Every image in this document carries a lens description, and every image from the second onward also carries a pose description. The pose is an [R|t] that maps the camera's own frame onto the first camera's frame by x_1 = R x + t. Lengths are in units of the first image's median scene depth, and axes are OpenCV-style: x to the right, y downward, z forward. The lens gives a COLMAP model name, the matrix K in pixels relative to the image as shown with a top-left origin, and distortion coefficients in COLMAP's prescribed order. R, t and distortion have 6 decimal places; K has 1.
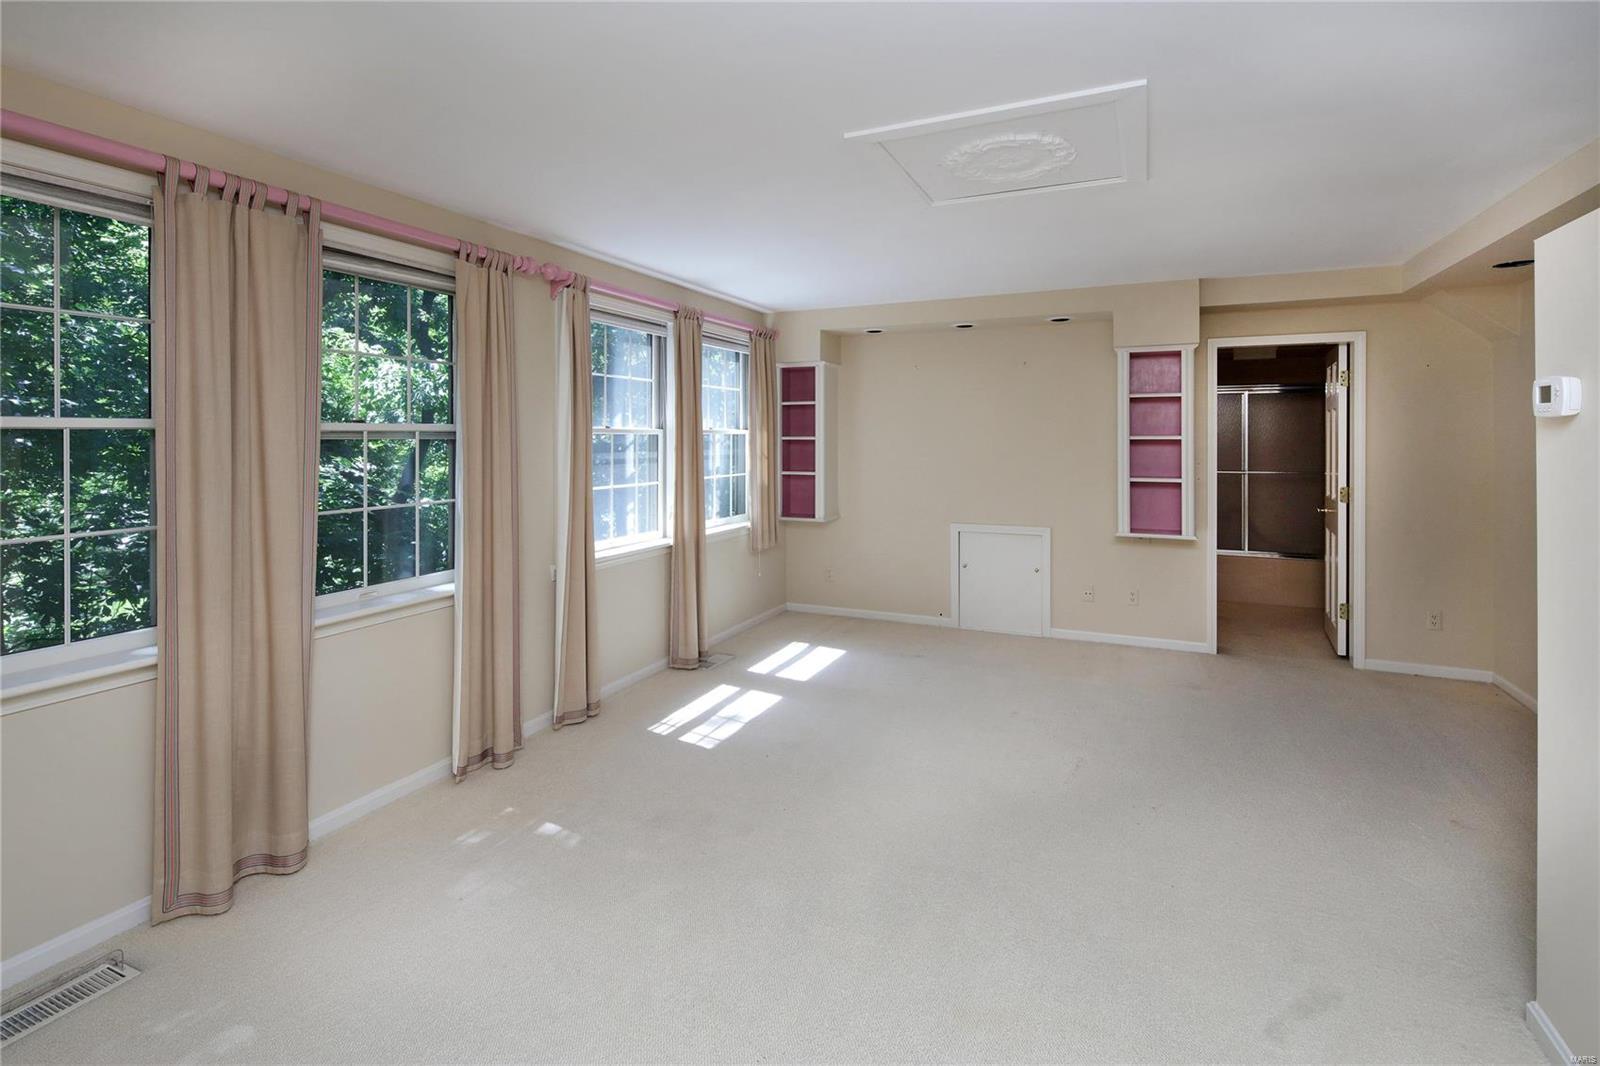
lens RADIAL K [[768.3, 0, 790.7], [0, 768.3, 441.4], [0, 0, 1]] dist [0.001924, -0.000680]
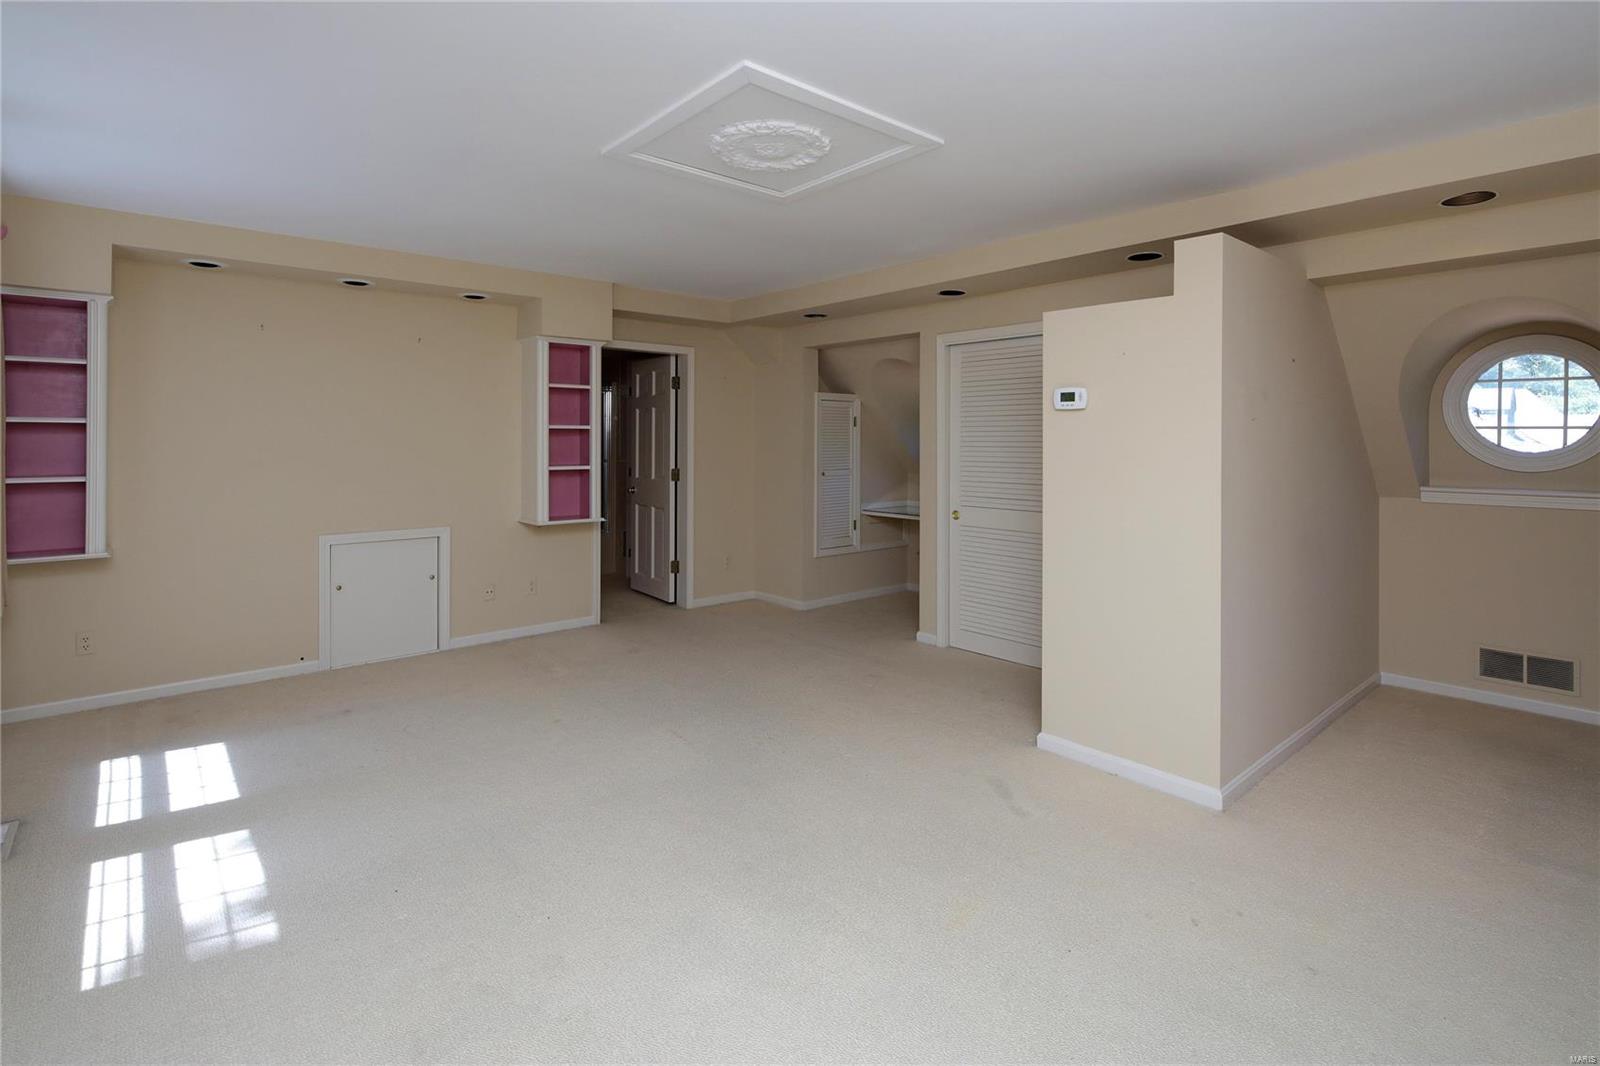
lens RADIAL K [[768.3, 0, 790.7], [0, 768.3, 441.4], [0, 0, 1]] dist [0.001924, -0.000680]
pose [[0.418264, 0.001803, 0.908324, -0.339223], [0.001664, 0.999995, -0.002751, 0.017754], [-0.908324, 0.002662, 0.418259, 0.291246]]
